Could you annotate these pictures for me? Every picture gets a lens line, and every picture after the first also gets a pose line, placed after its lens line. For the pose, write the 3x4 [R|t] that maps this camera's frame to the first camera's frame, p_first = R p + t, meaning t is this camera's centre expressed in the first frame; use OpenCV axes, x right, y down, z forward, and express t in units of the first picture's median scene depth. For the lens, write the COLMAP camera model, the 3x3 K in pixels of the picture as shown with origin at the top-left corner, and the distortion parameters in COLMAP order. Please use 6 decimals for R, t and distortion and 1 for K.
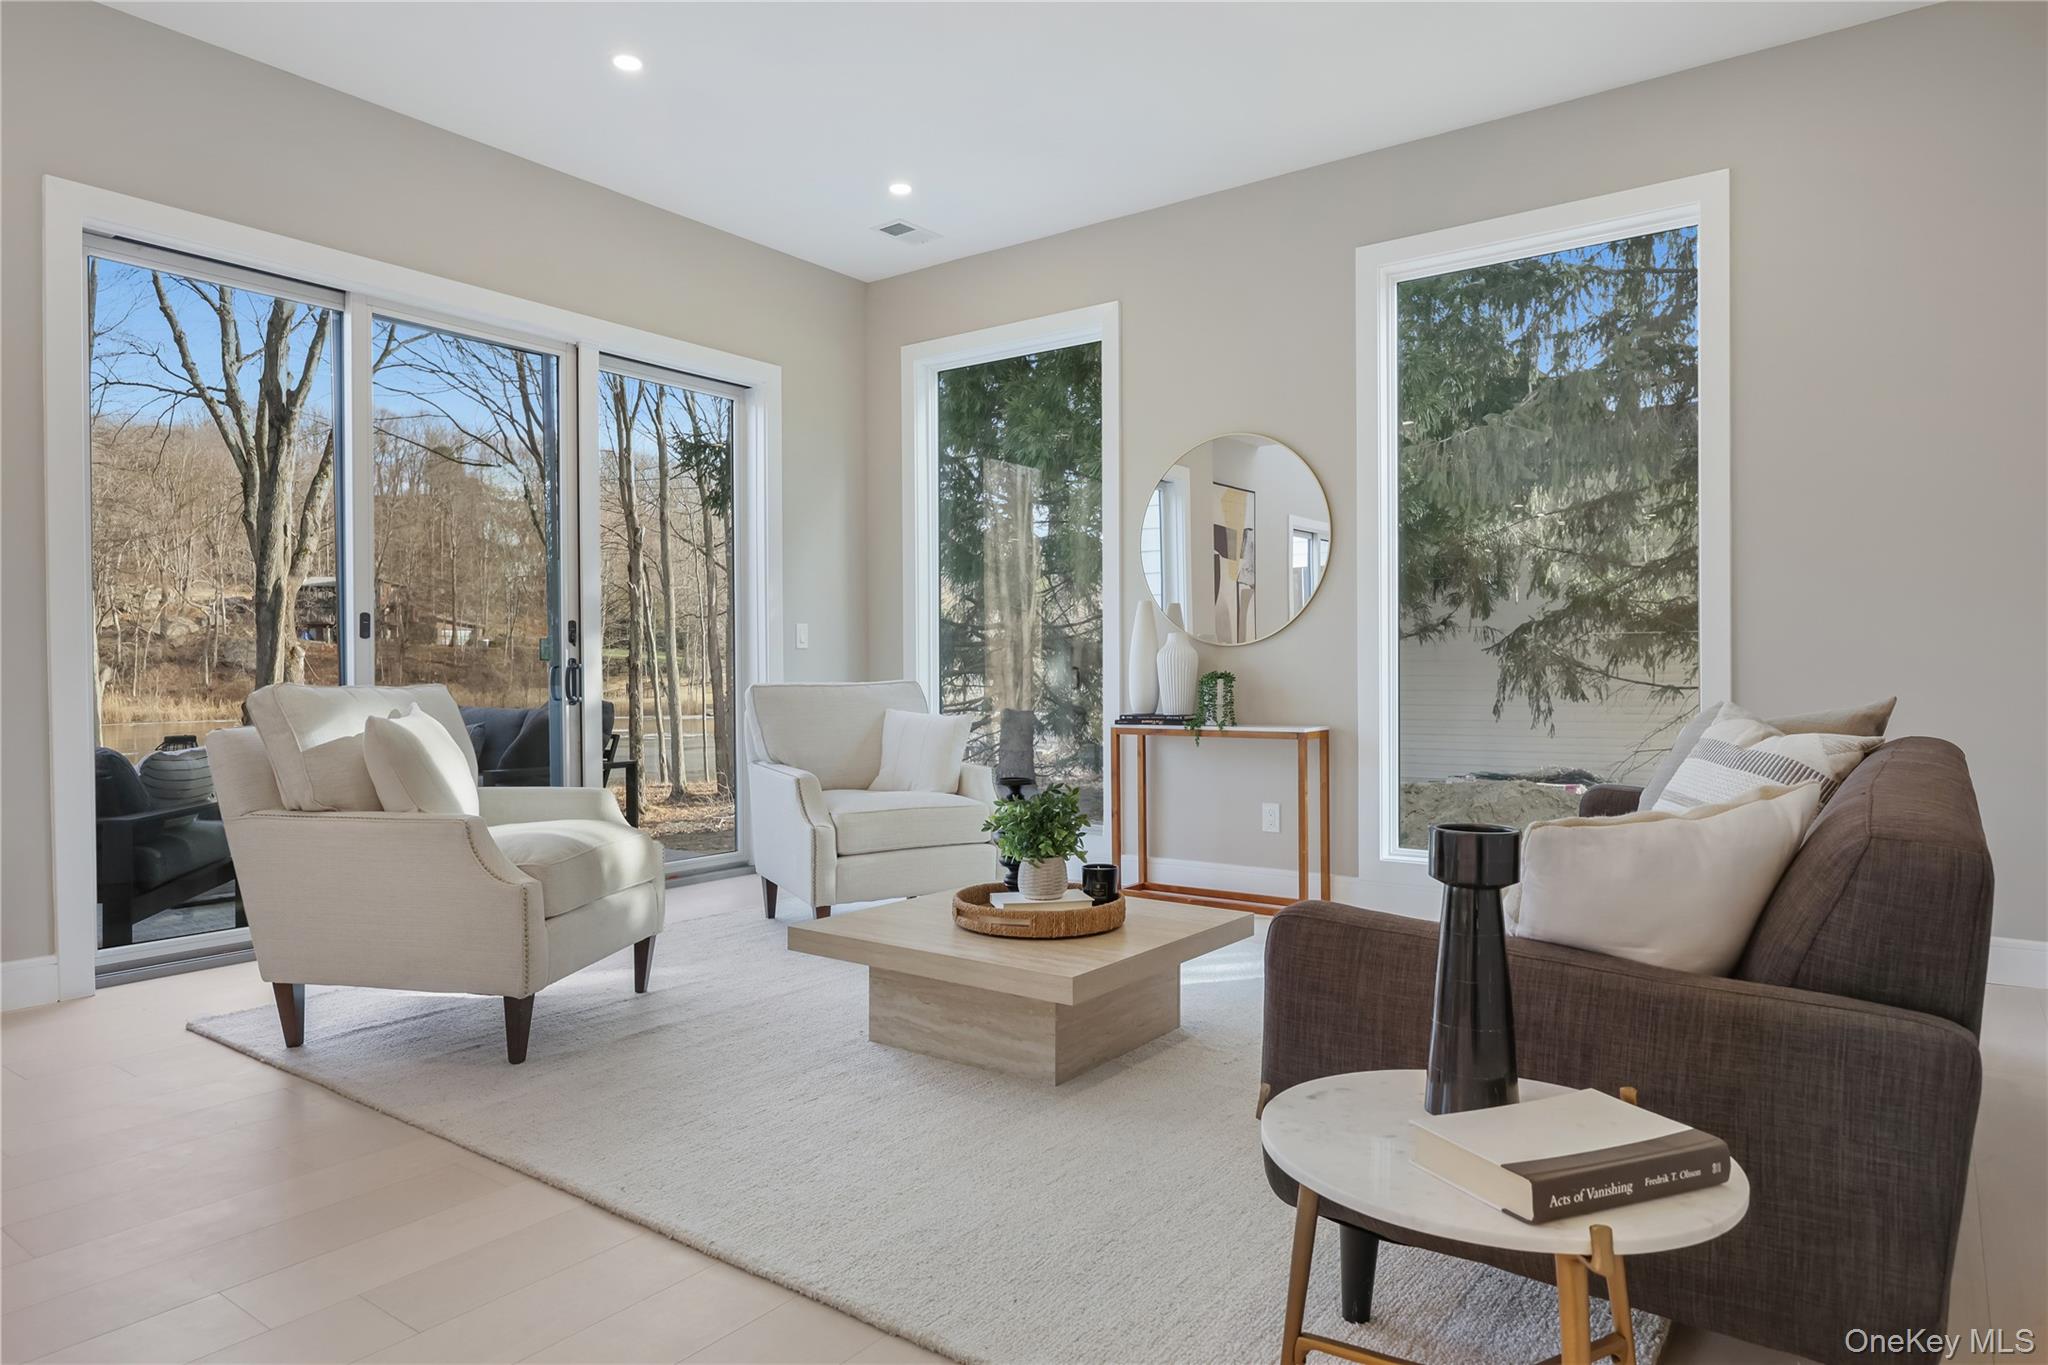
lens RADIAL K [[1234.8, 0, 1024.0], [0, 1234.8, 682.5], [0, 0, 1]] dist [0.003638, 0.000591]
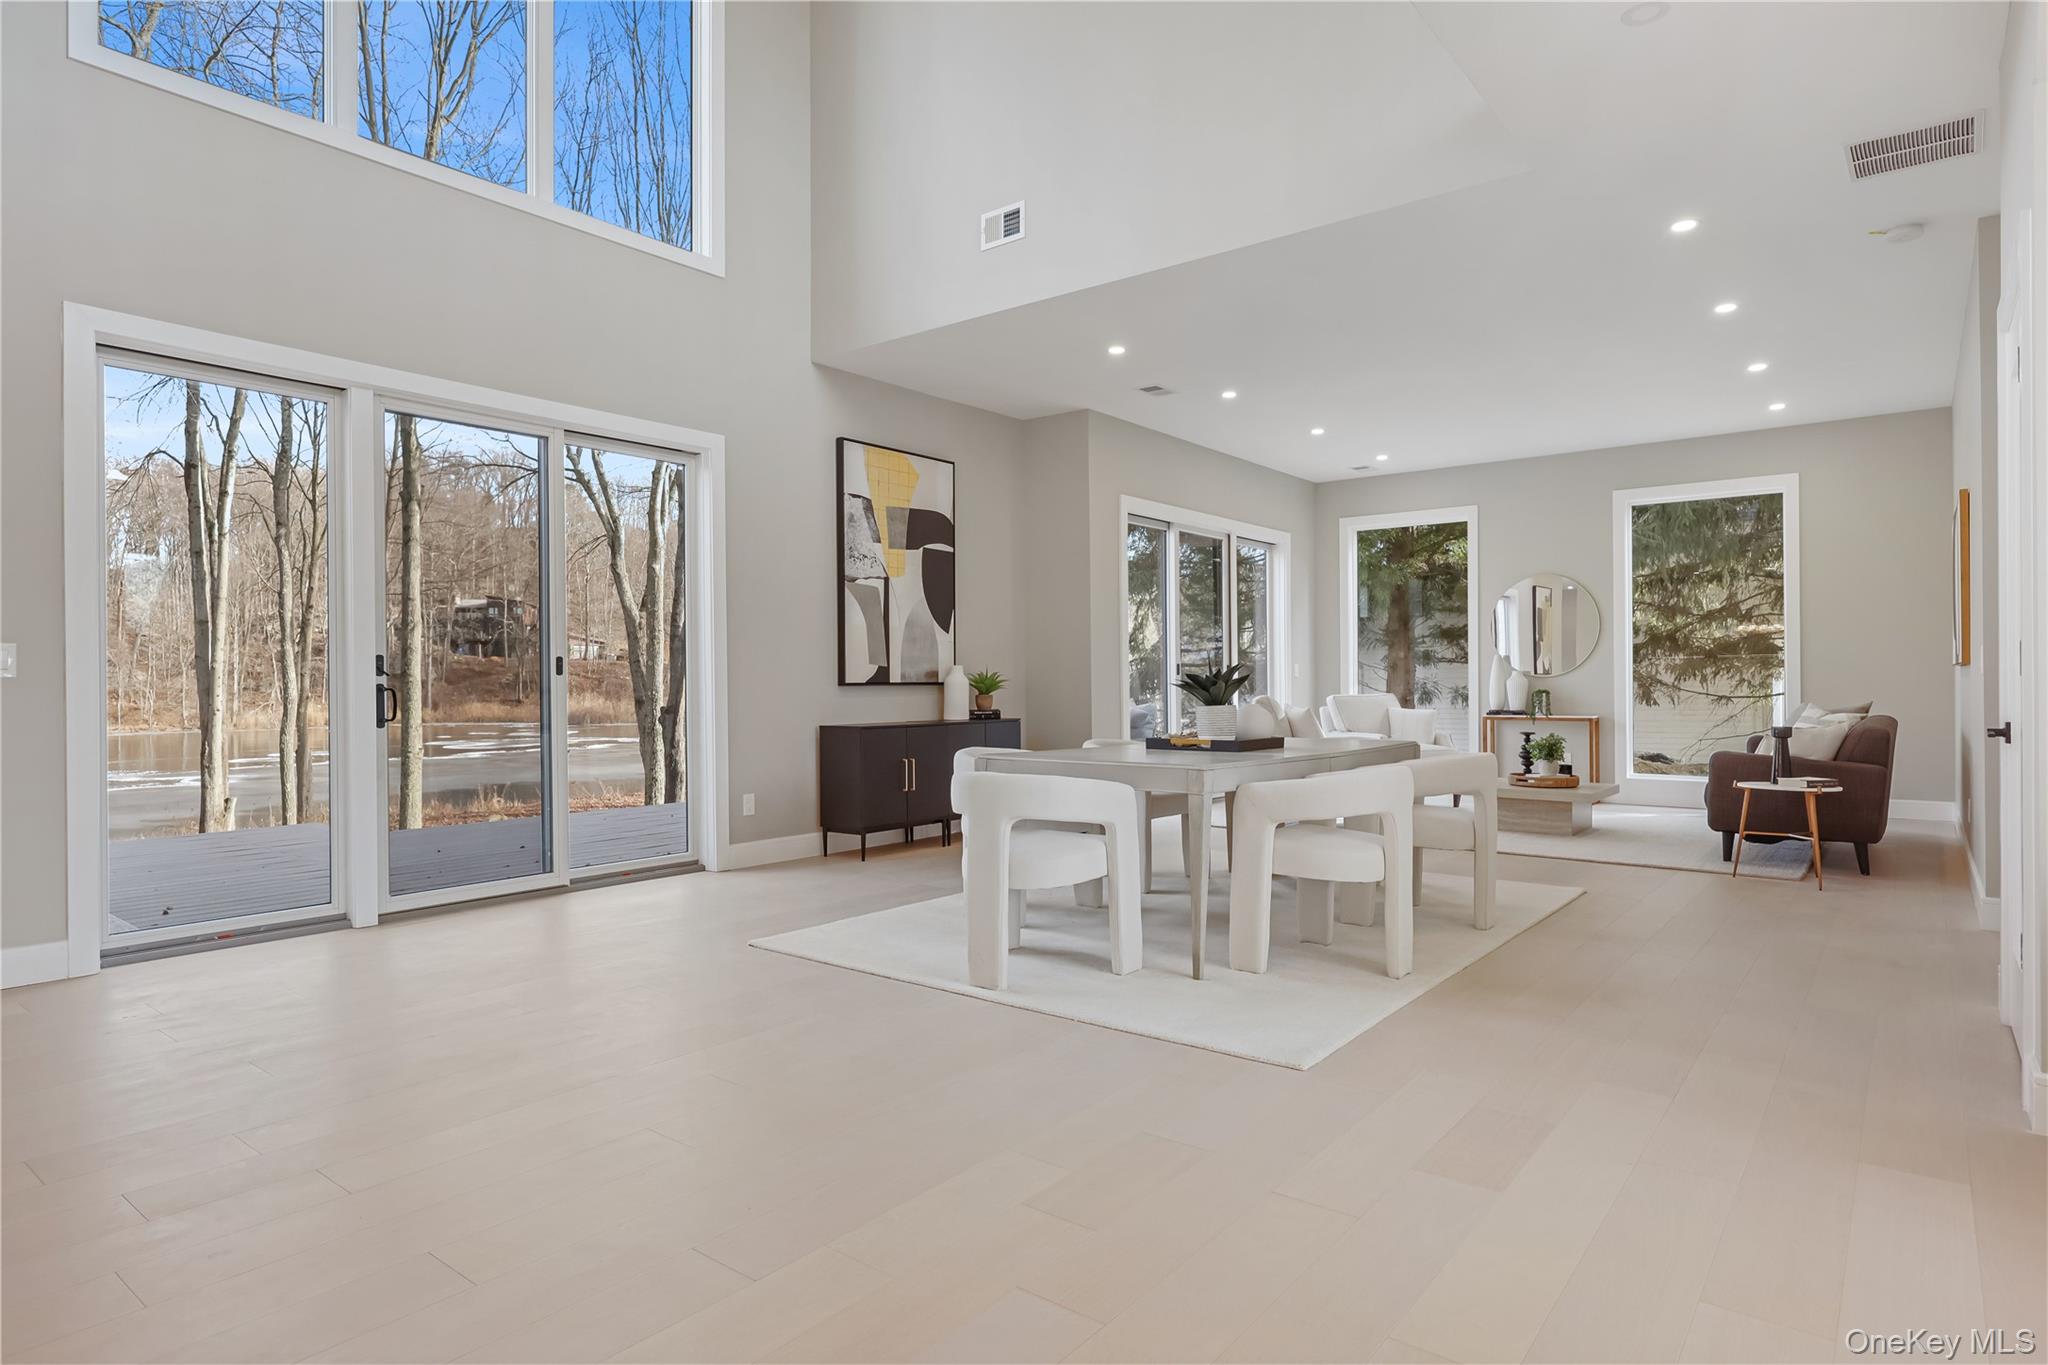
lens RADIAL K [[1123.0, 0, 1024.0], [0, 1123.0, 682.5], [0, 0, 1]] dist [-0.002849, -0.000183]
pose [[0.999244, -0.000493, -0.038866, -0.550253], [0.000179, 0.999967, -0.008097, -0.004801], [0.038868, 0.008083, 0.999212, -0.794911]]
